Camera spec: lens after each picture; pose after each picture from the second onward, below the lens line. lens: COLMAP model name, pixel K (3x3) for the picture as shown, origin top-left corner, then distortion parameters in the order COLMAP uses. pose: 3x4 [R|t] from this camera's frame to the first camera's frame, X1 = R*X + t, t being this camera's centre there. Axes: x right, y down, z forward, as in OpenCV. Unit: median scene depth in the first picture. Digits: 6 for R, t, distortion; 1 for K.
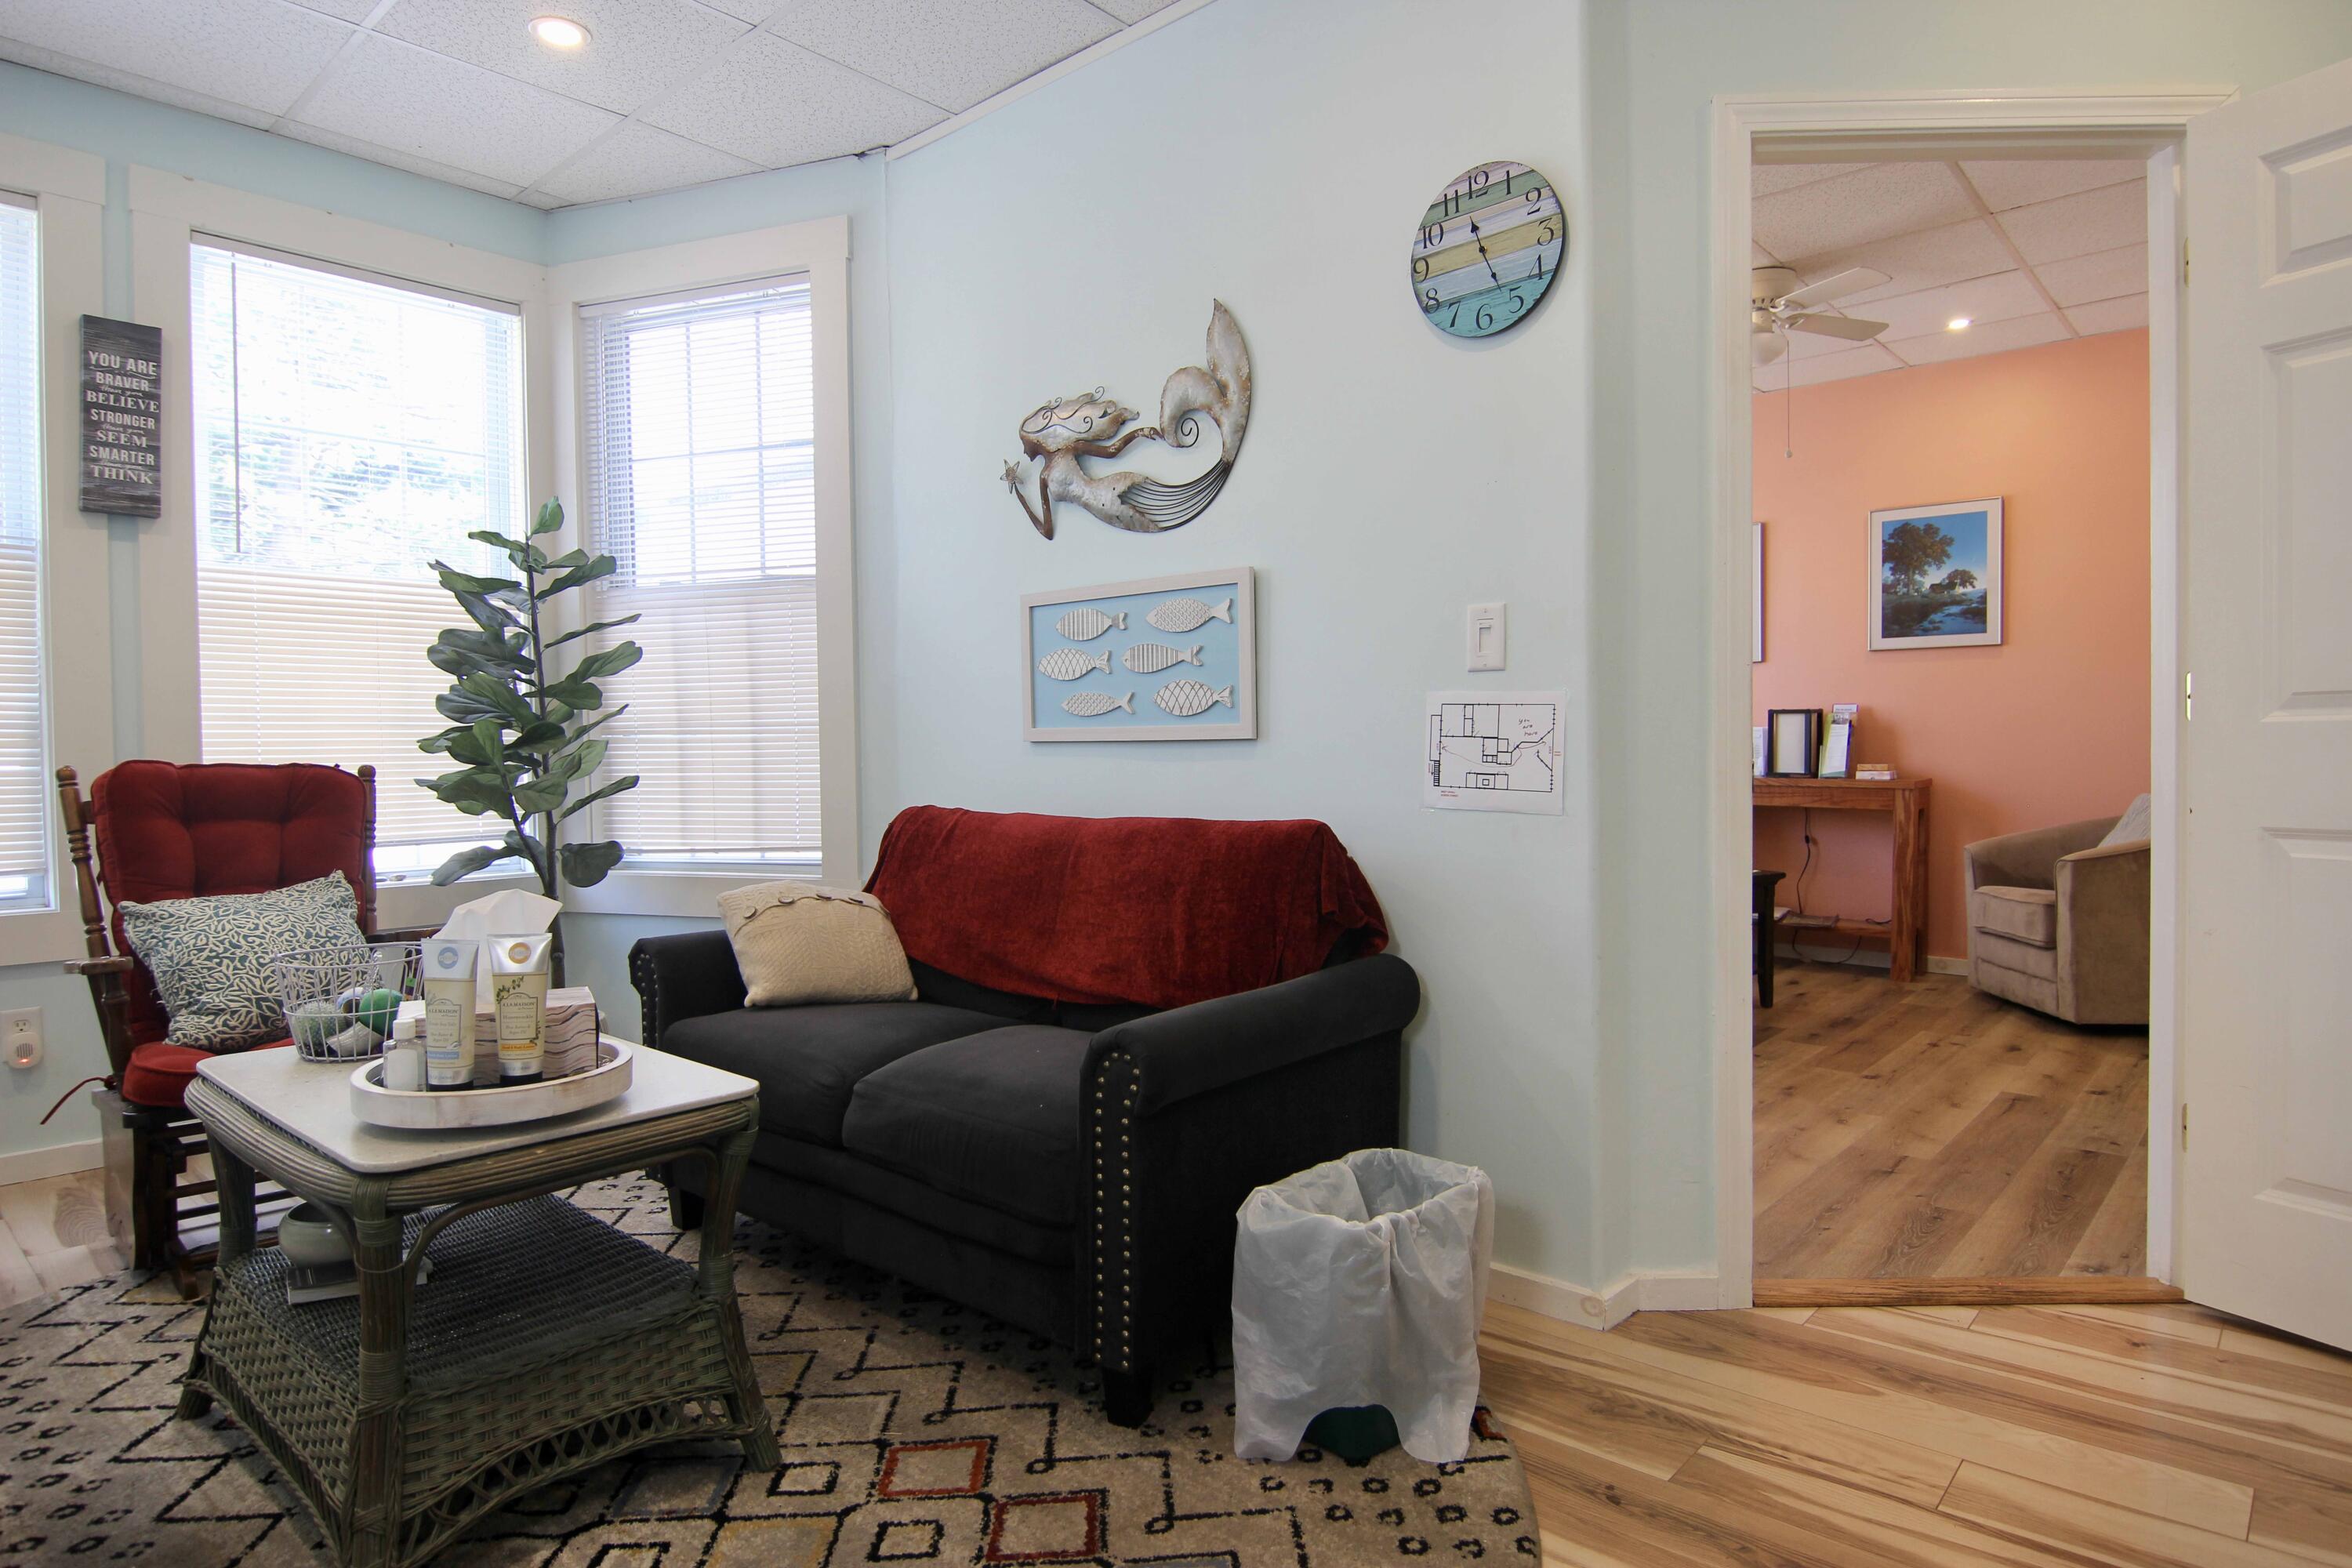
lens RADIAL K [[1327.4, 0, 1173.1], [0, 1327.4, 779.7], [0, 0, 1]] dist [-0.000370, -0.016568]
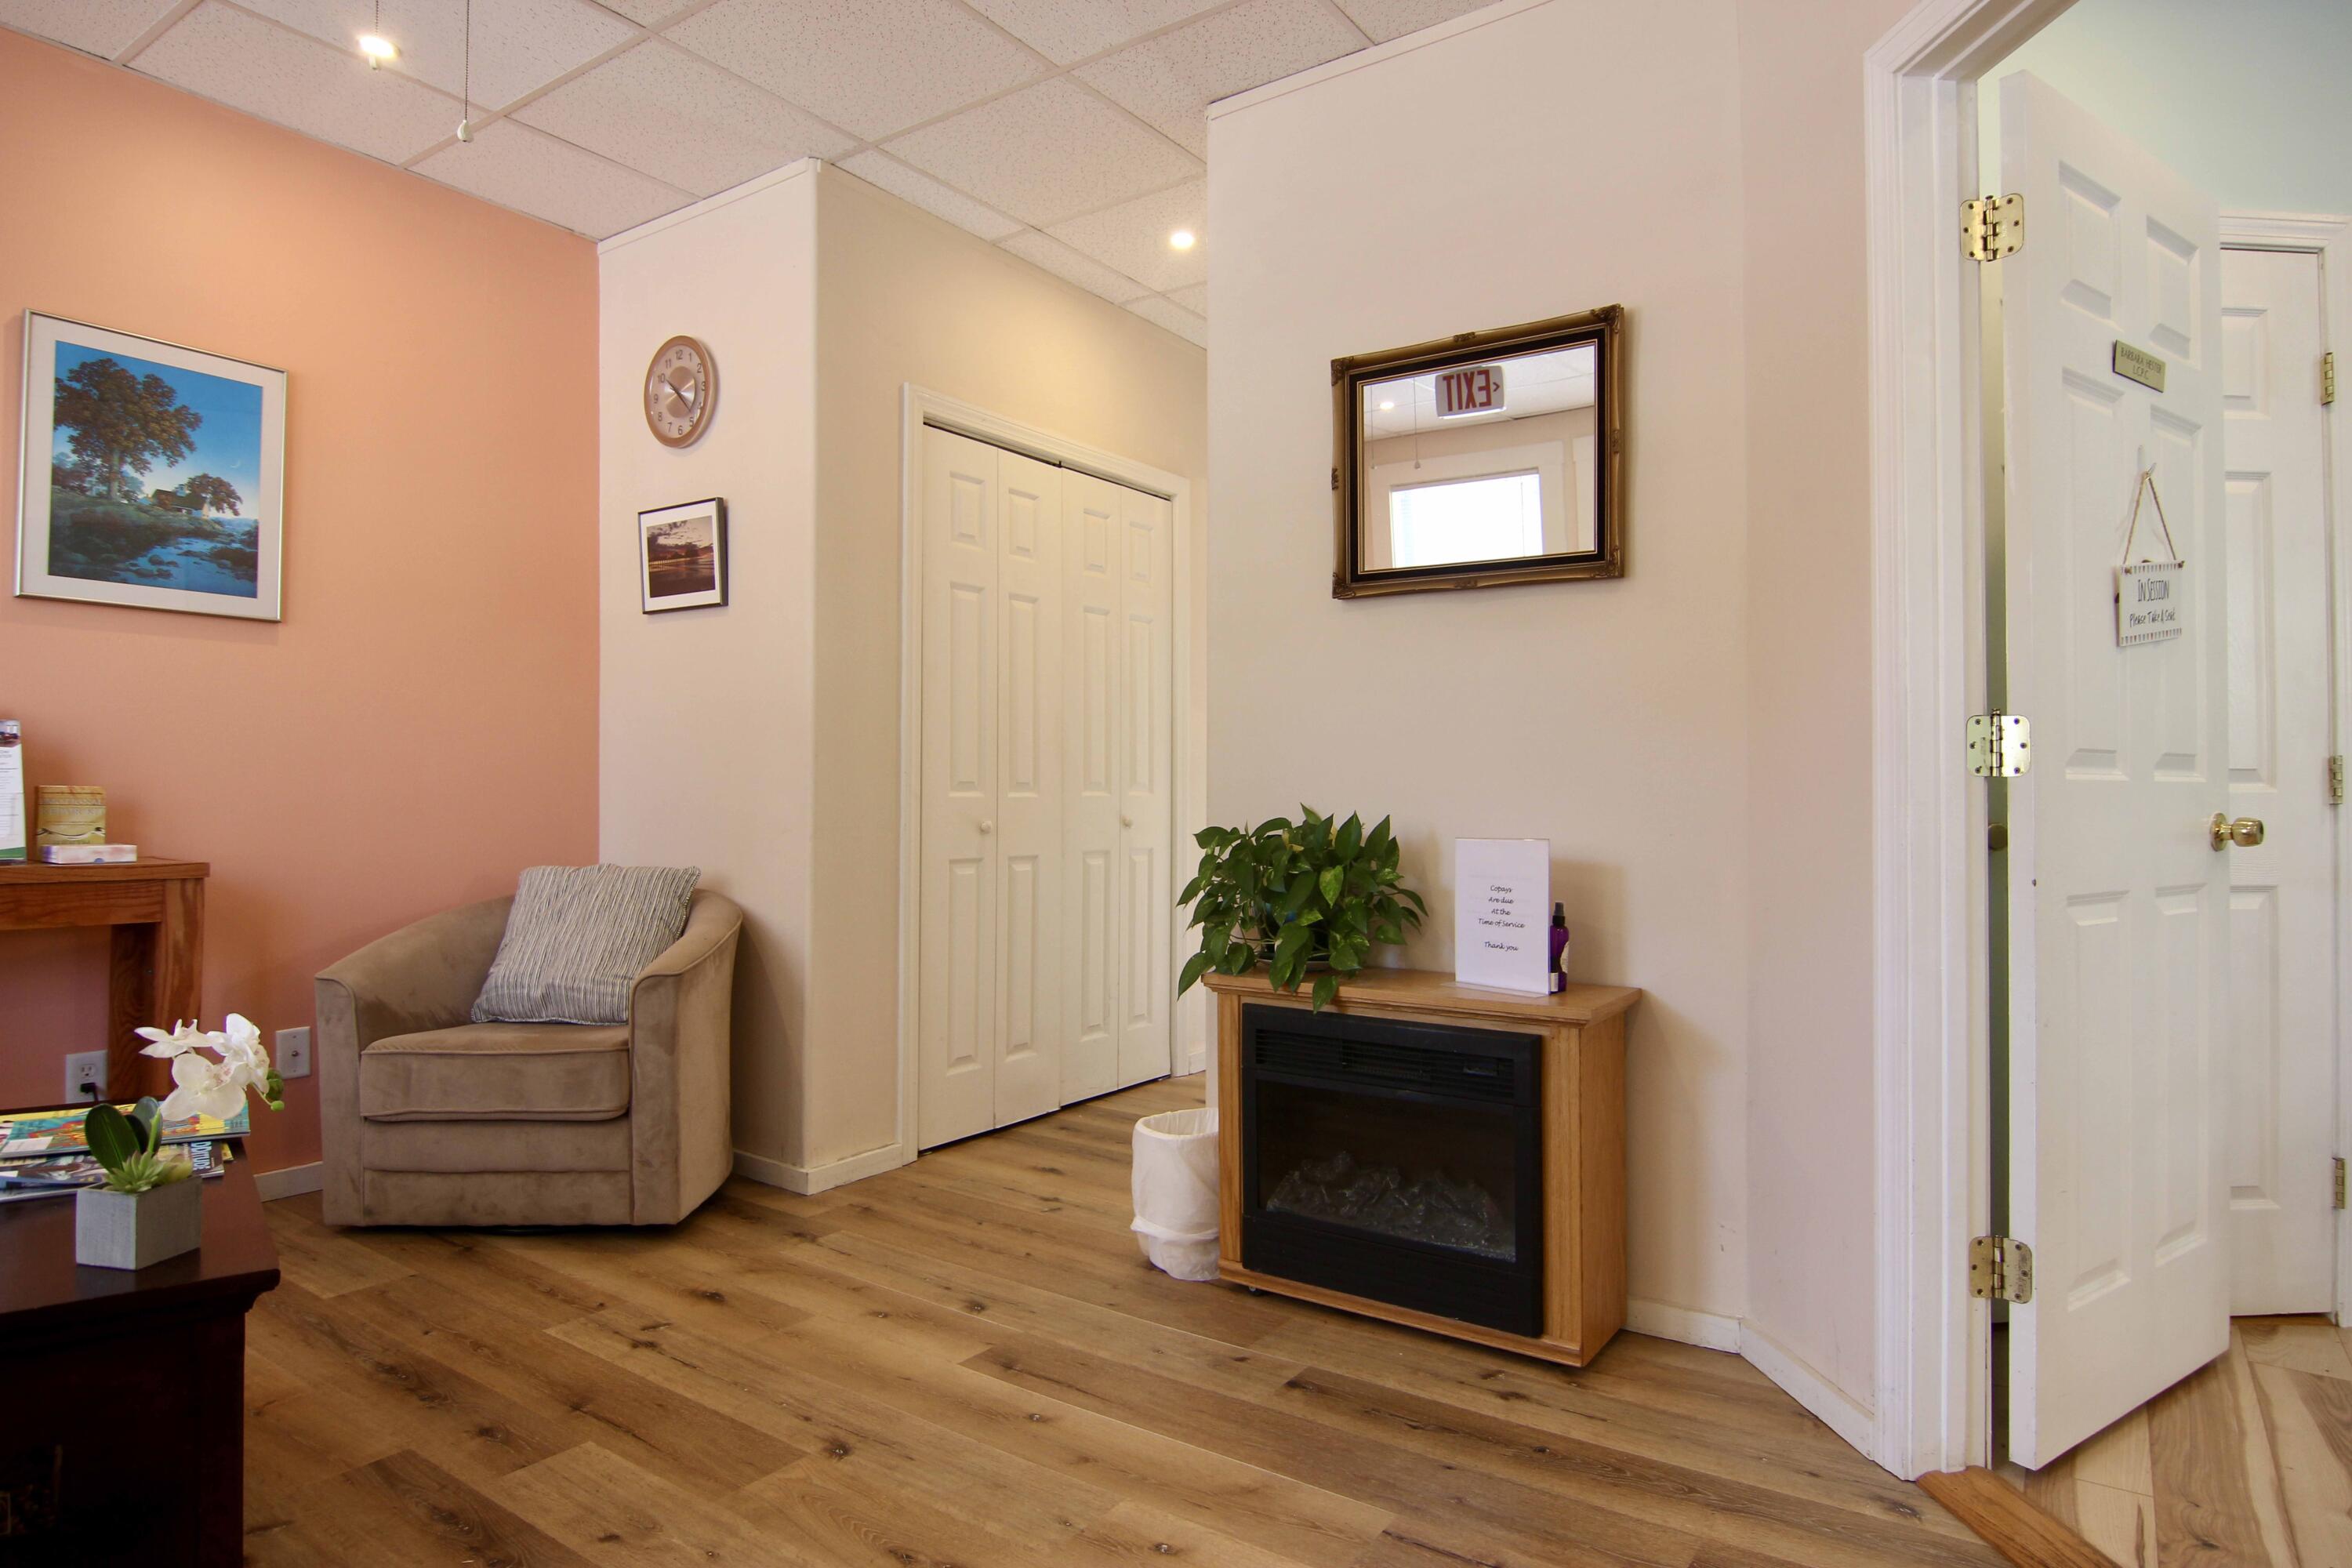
lens RADIAL K [[1327.4, 0, 1173.1], [0, 1327.4, 779.7], [0, 0, 1]] dist [-0.000370, -0.016568]
pose [[-0.123939, 0.018461, 0.992118, 0.002091], [0.018094, 0.999703, -0.016341, -0.028200], [-0.992125, 0.015926, -0.124236, 1.191544]]
